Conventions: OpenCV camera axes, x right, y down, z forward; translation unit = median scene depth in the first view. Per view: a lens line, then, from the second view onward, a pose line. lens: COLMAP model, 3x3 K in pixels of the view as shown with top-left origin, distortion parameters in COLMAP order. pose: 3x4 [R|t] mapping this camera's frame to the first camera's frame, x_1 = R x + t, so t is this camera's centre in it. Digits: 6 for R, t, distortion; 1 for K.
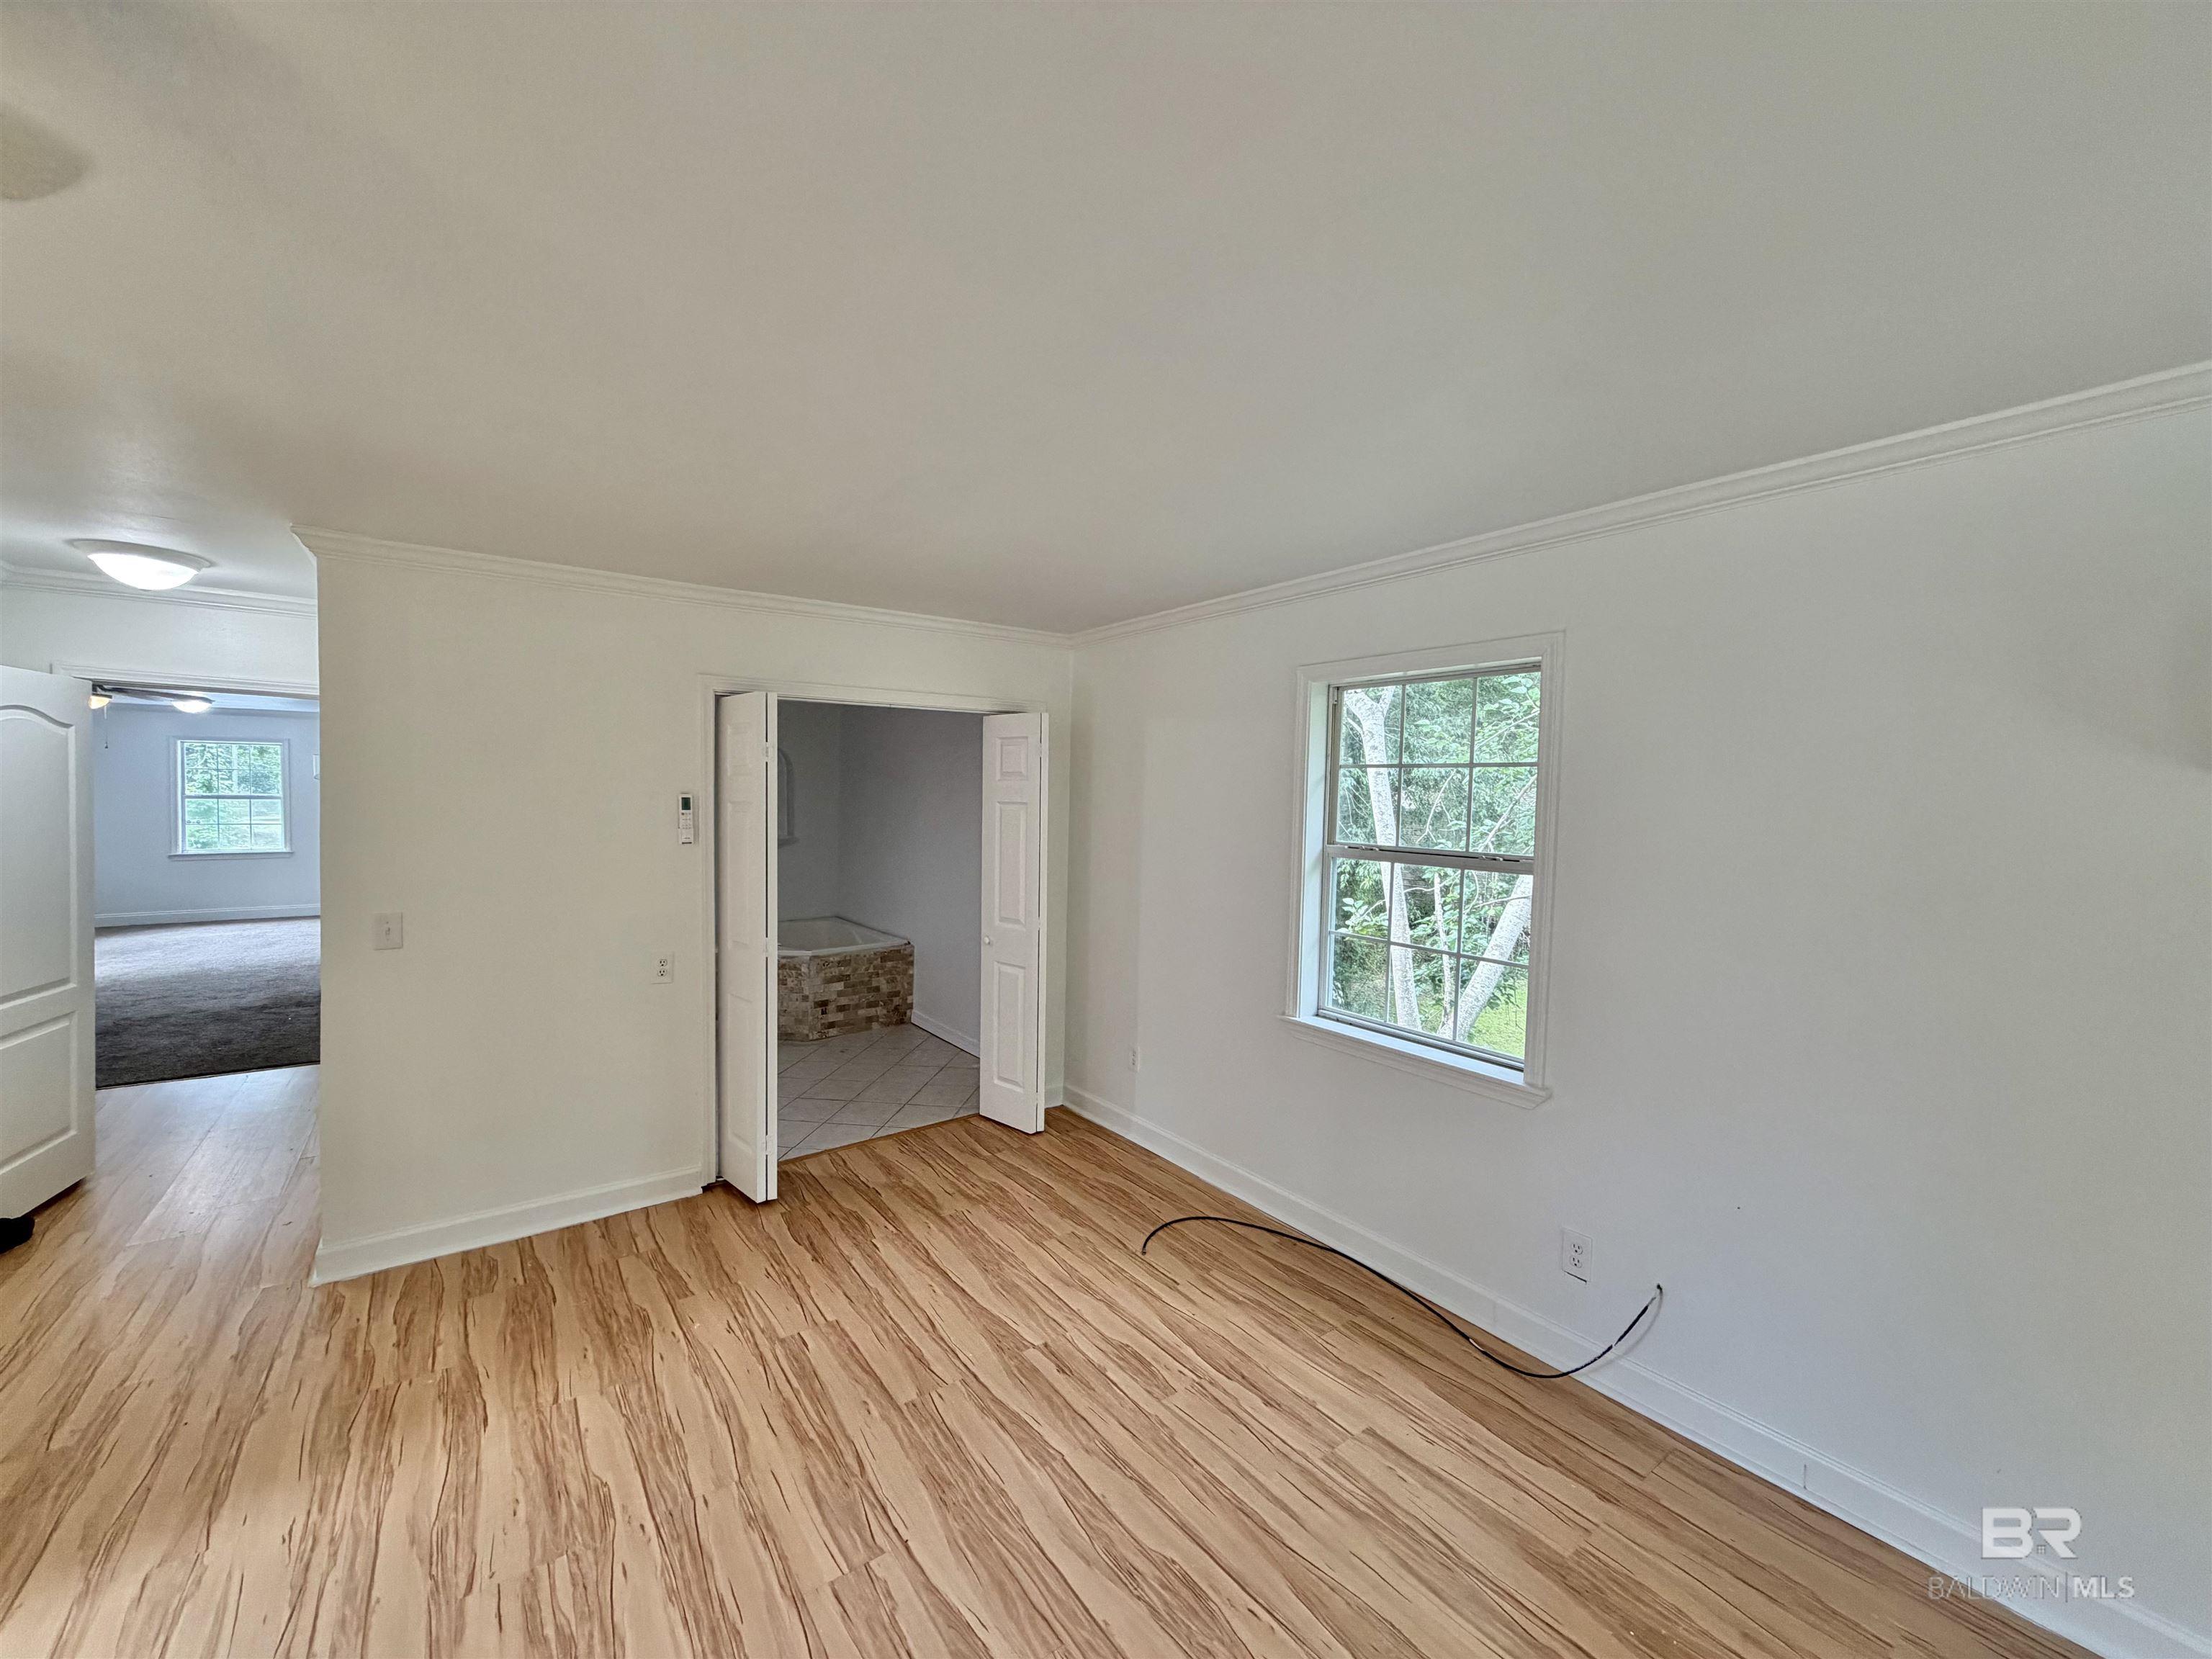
lens RADIAL K [[885.4, 0, 1087.3], [0, 885.4, 832.0], [0, 0, 1]] dist [0.001793, 0.000387]
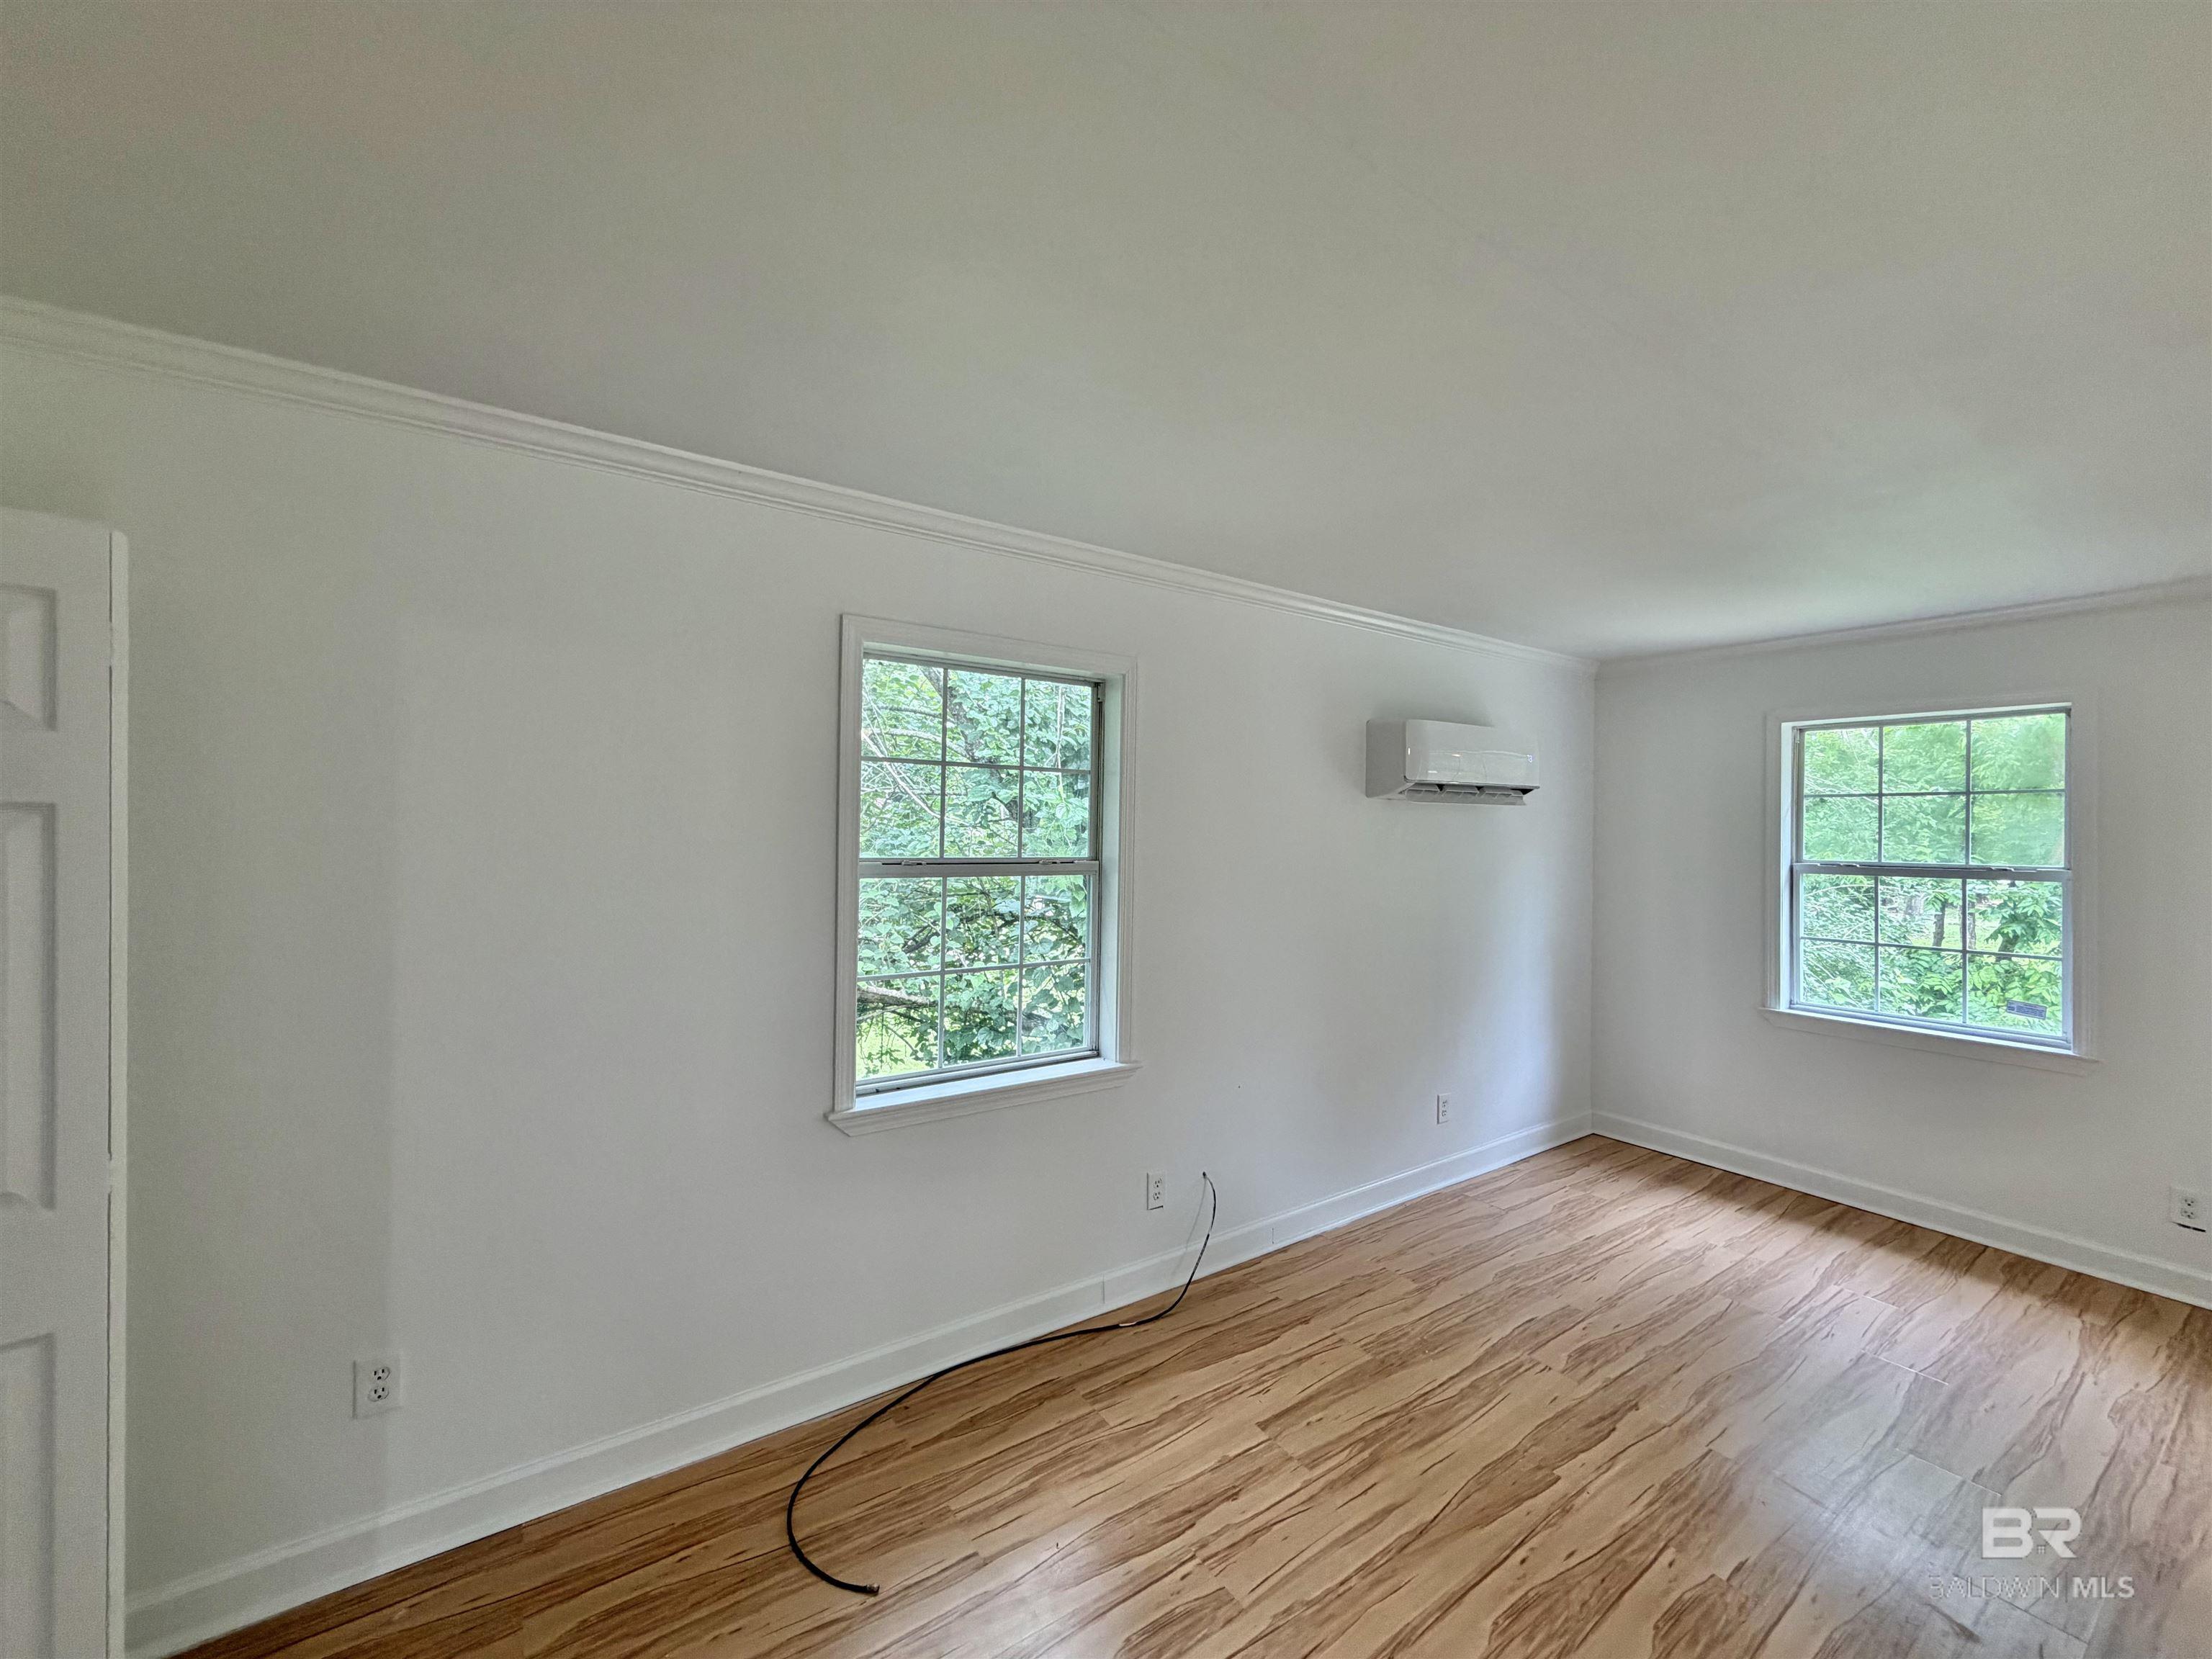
lens RADIAL K [[885.4, 0, 1109.3], [0, 885.4, 842.0], [0, 0, 1]] dist [0.001793, 0.000387]
pose [[0.015399, -0.036094, 0.999230, -0.538034], [0.029076, 0.998942, 0.035636, -0.023943], [-0.999459, 0.028505, 0.016432, 0.914315]]
